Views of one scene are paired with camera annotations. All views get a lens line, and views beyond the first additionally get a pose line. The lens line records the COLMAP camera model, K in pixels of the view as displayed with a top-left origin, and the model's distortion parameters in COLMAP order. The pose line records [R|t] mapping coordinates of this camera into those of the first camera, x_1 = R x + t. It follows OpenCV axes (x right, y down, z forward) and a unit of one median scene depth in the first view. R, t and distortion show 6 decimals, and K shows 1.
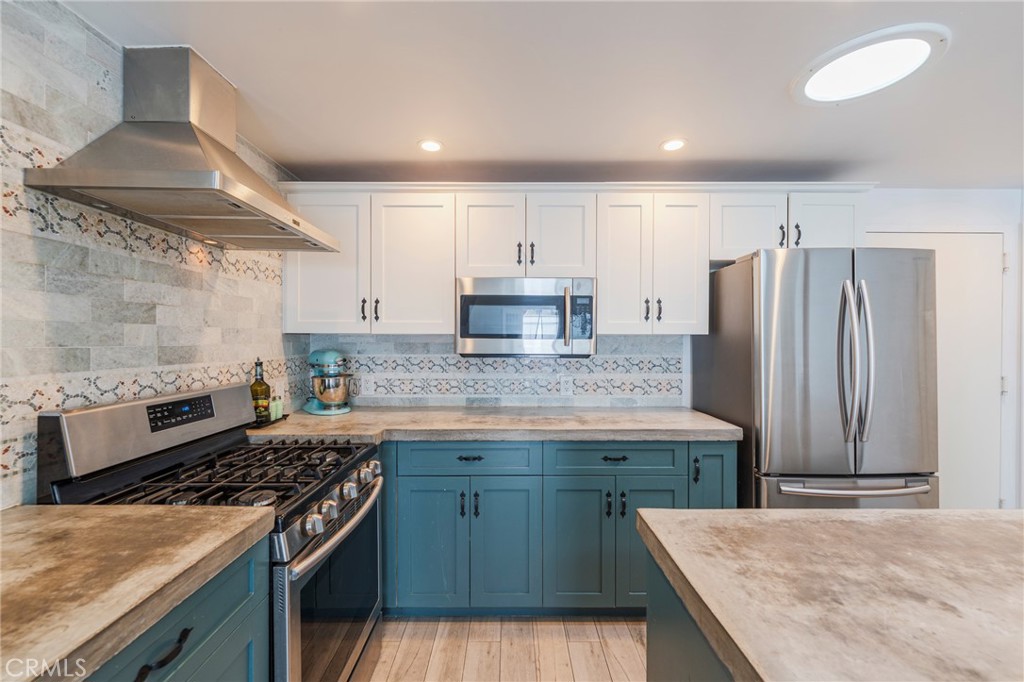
lens RADIAL K [[397.1, 0, 513.4], [0, 397.1, 339.1], [0, 0, 1]] dist [-0.000029, -0.000204]
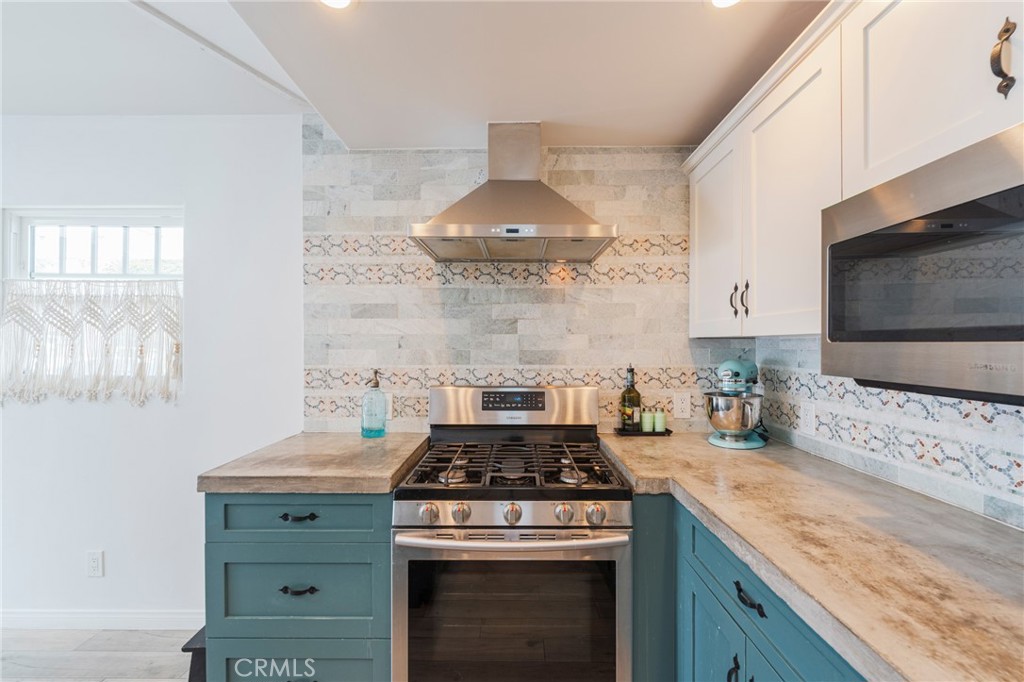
lens RADIAL K [[413.2, 0, 510.6], [0, 413.2, 347.1], [0, 0, 1]] dist [-0.000509, -0.000189]
pose [[0.007536, 0.004004, -0.999964, 0.368243], [0.000774, 0.999992, 0.004010, 0.001369], [0.999971, -0.000804, 0.007533, 0.700354]]
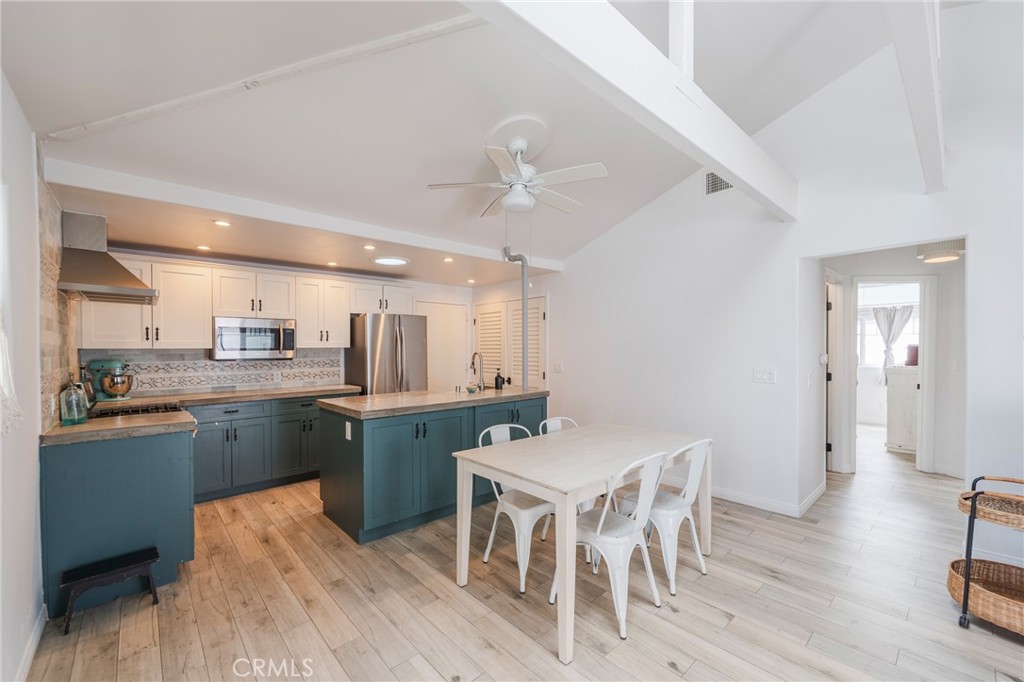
lens RADIAL K [[416.6, 0, 461.4], [0, 416.6, 346.9], [0, 0, 1]] dist [-0.000069, -0.000023]
pose [[0.806892, -0.006871, 0.590660, -0.397050], [0.010329, 0.999944, -0.002477, -0.003905], [-0.590609, 0.008099, 0.806917, -1.313084]]
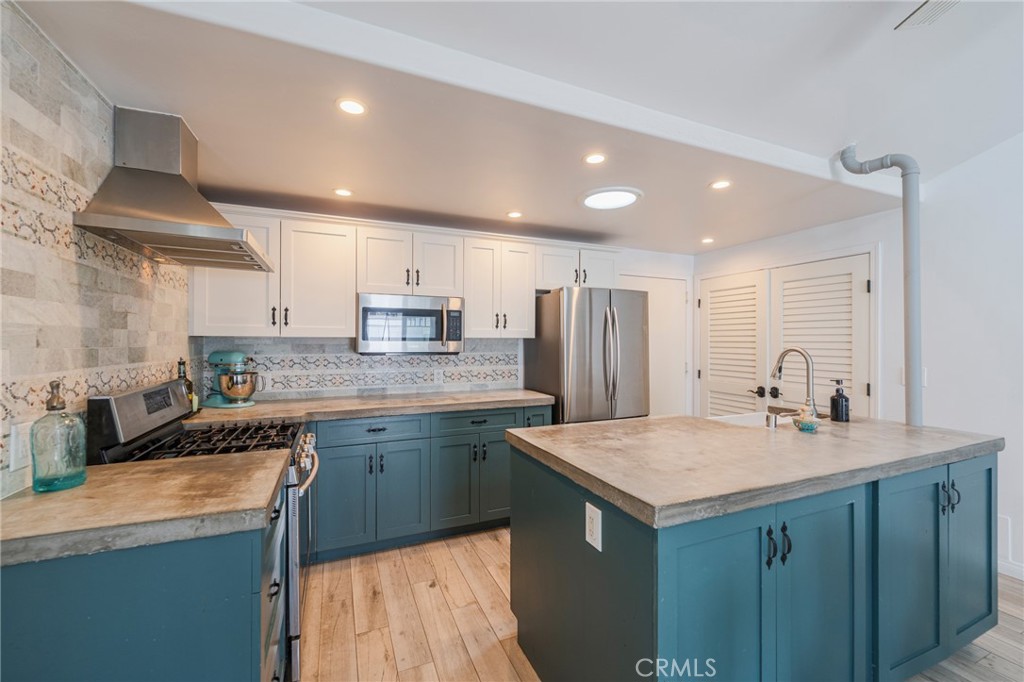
lens RADIAL K [[390.6, 0, 494.5], [0, 390.6, 338.4], [0, 0, 1]] dist [0.000678, 0.000040]
pose [[0.933489, 0.002034, 0.358599, -0.206120], [0.000275, 0.999980, -0.006387, -0.001264], [-0.358605, 0.006061, 0.933470, -0.369894]]
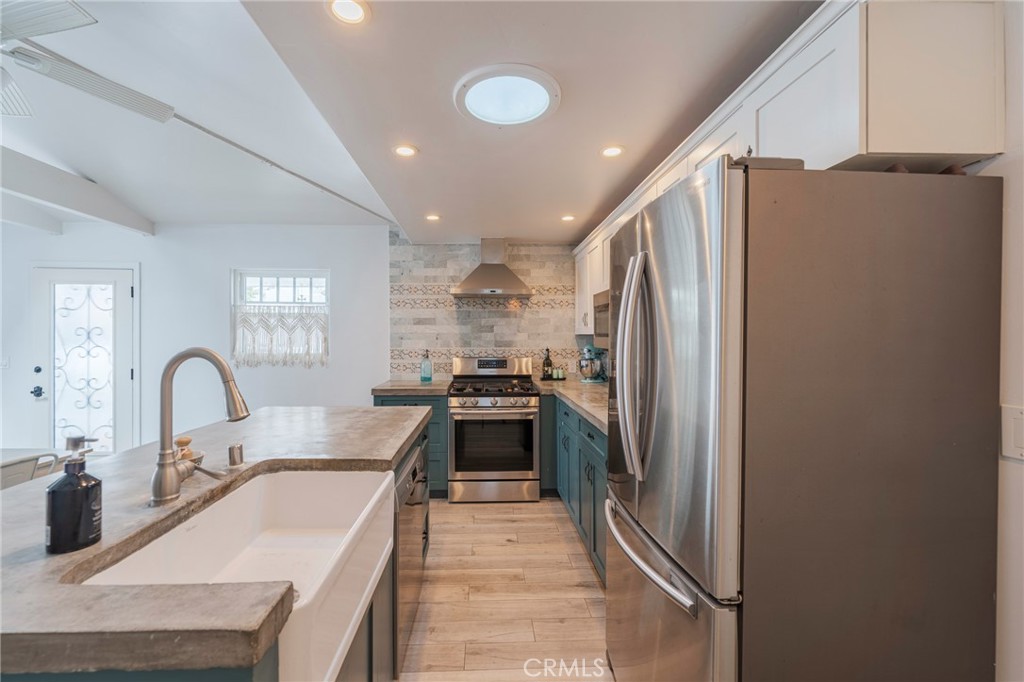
lens RADIAL K [[397.1, 0, 513.4], [0, 397.1, 339.1], [0, 0, 1]] dist [-0.000029, -0.000204]
pose [[0.097598, 0.000954, -0.995225, 1.392314], [0.002351, 0.999997, 0.001189, 0.004550], [0.995223, -0.002456, 0.097595, 0.625960]]
